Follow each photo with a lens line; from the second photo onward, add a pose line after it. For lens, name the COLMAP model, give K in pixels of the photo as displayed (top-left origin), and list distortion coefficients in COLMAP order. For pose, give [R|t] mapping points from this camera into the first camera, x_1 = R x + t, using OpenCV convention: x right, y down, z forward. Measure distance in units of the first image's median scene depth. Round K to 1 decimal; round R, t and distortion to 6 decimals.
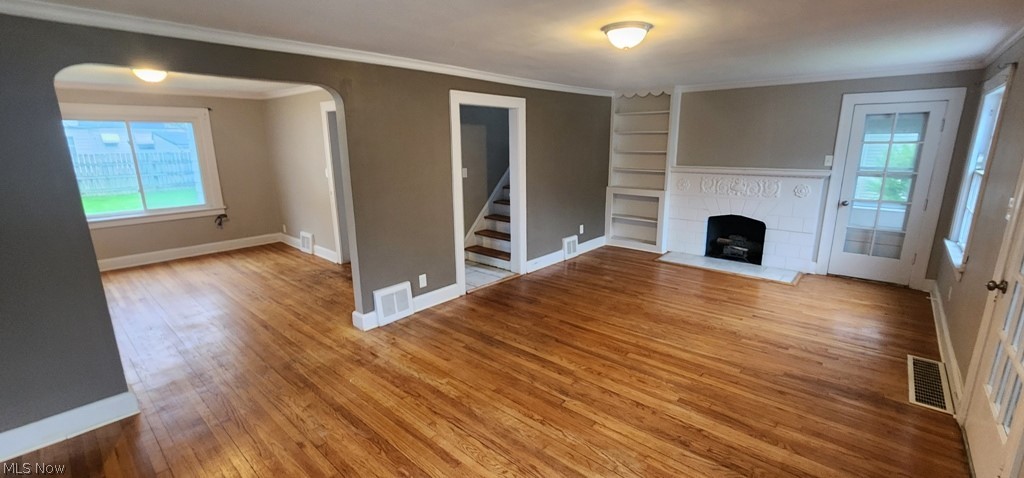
lens RADIAL K [[428.1, 0, 518.0], [0, 428.1, 238.0], [0, 0, 1]] dist [-0.002926, -0.000371]
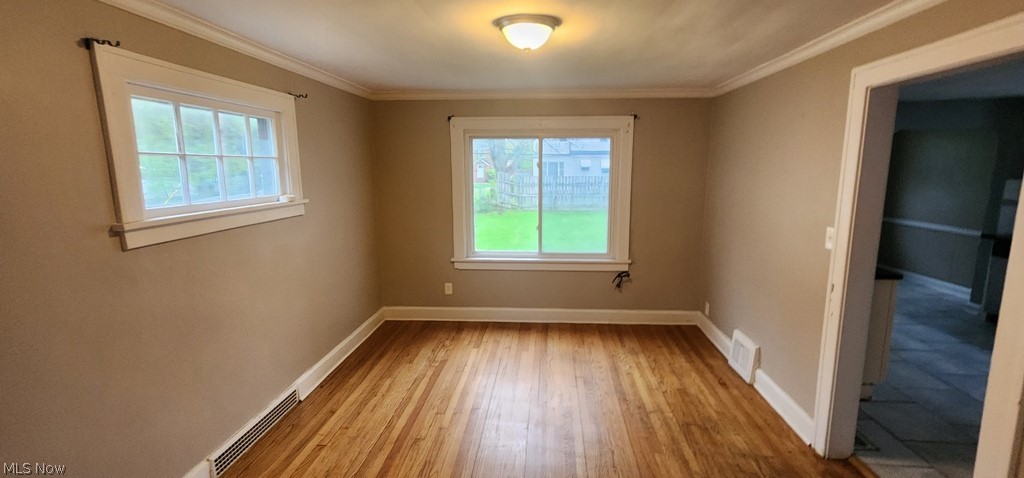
lens RADIAL K [[428.1, 0, 518.0], [0, 428.1, 238.0], [0, 0, 1]] dist [-0.002926, -0.000371]
pose [[0.602039, 0.135411, -0.786901, -0.277266], [-0.180907, 0.983019, 0.030752, -0.101101], [0.777703, 0.123842, 0.616312, 0.461103]]
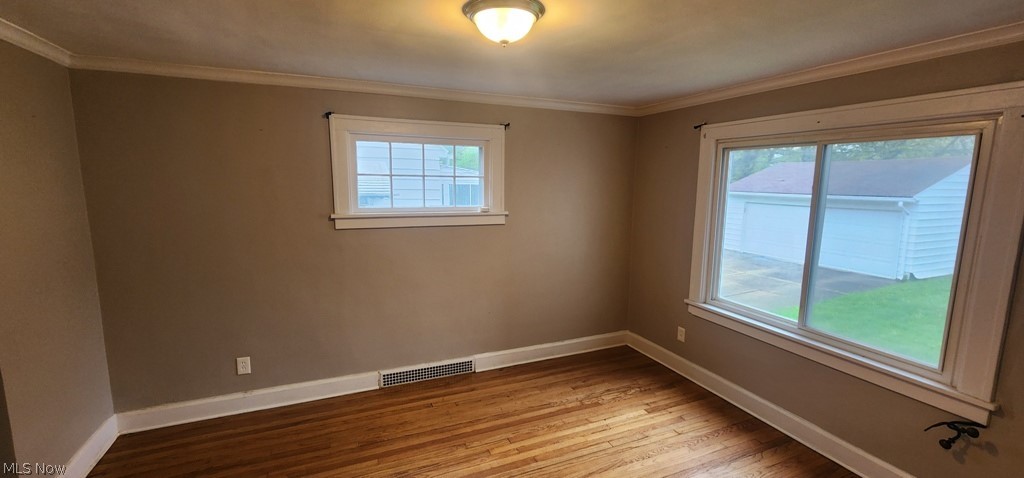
lens RADIAL K [[413.8, 0, 515.9], [0, 413.8, 244.0], [0, 0, 1]] dist [-0.000257, 0.000023]
pose [[-0.425302, 0.137948, -0.894477, -0.310612], [-0.214477, 0.944802, 0.247688, -0.187208], [0.879271, 0.297187, -0.372239, 0.808618]]
